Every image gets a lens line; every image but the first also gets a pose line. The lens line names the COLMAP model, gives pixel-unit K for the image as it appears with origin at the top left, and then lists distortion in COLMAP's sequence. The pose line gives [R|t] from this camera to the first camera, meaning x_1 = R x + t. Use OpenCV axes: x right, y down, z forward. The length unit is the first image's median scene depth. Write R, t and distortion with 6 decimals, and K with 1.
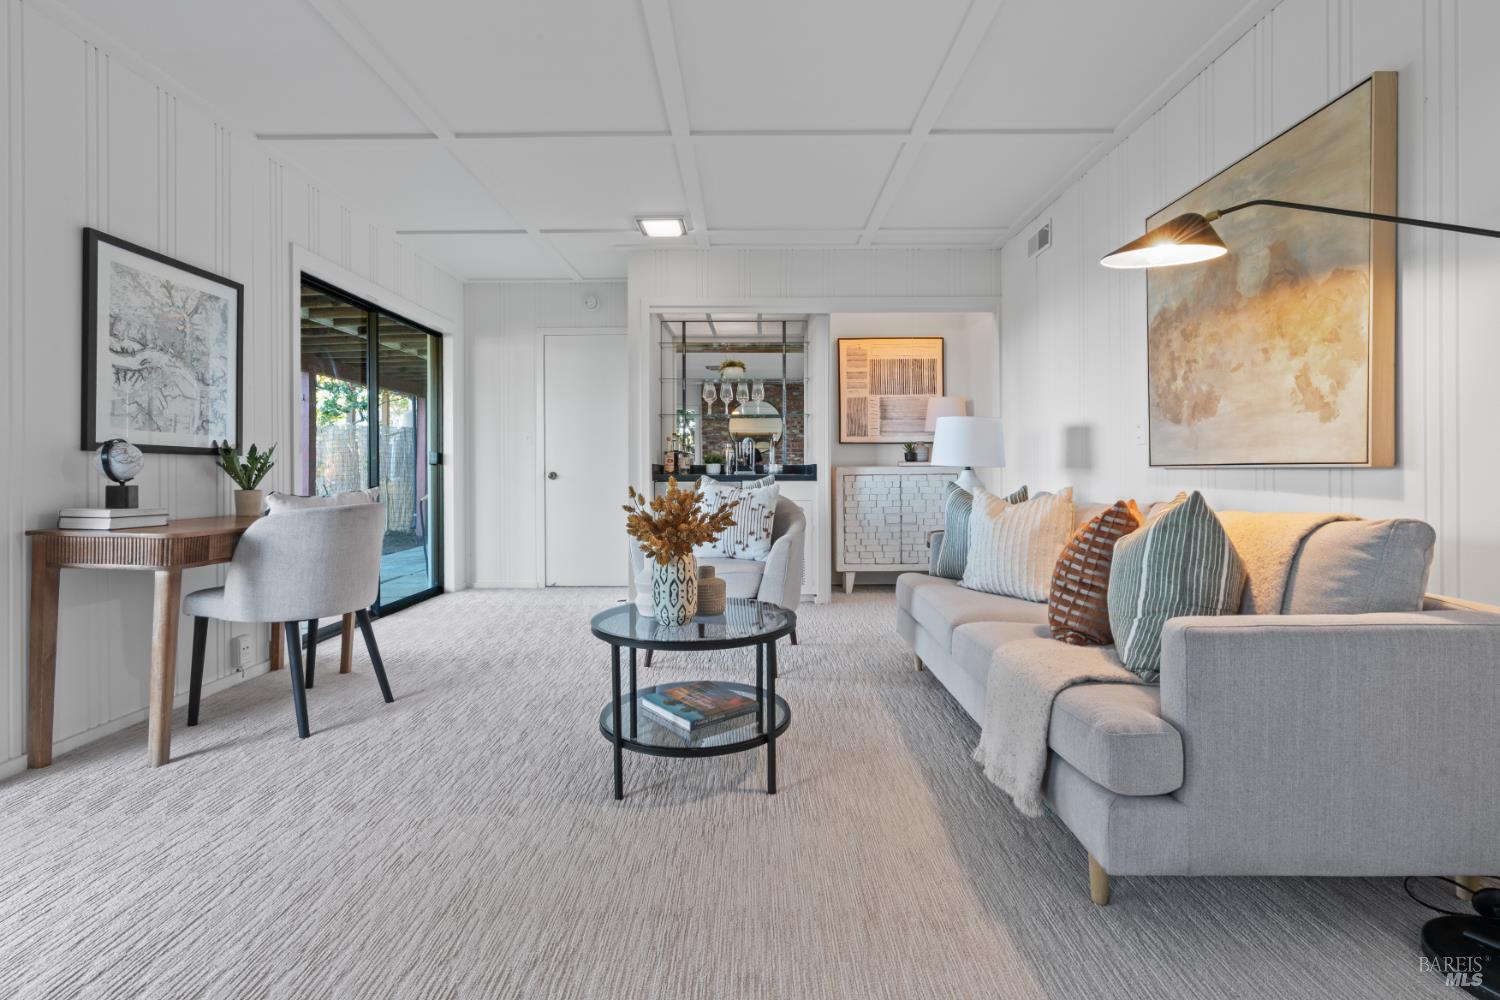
lens RADIAL K [[699.2, 0, 742.3], [0, 699.2, 470.0], [0, 0, 1]] dist [-0.008440, 0.000868]
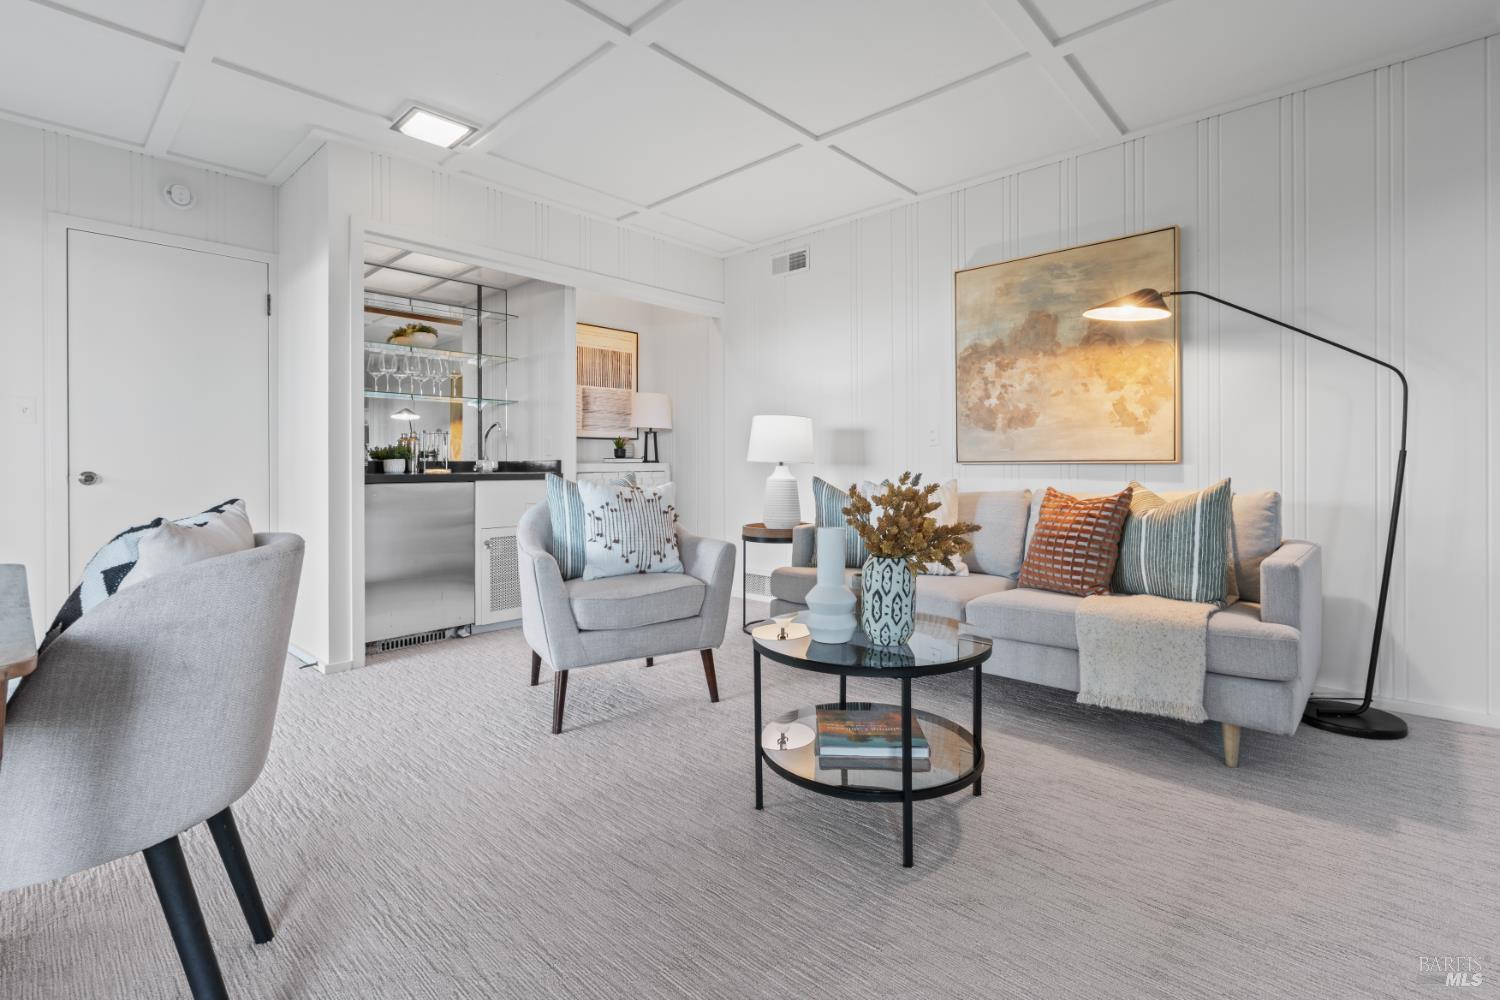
lens RADIAL K [[699.2, 0, 754.8], [0, 699.2, 465.7], [0, 0, 1]] dist [-0.008440, 0.000868]
pose [[0.664205, -0.000319, 0.747550, -0.752049], [0.003214, 0.999992, -0.002429, 0.002858], [-0.747543, 0.004016, 0.664201, 0.487265]]
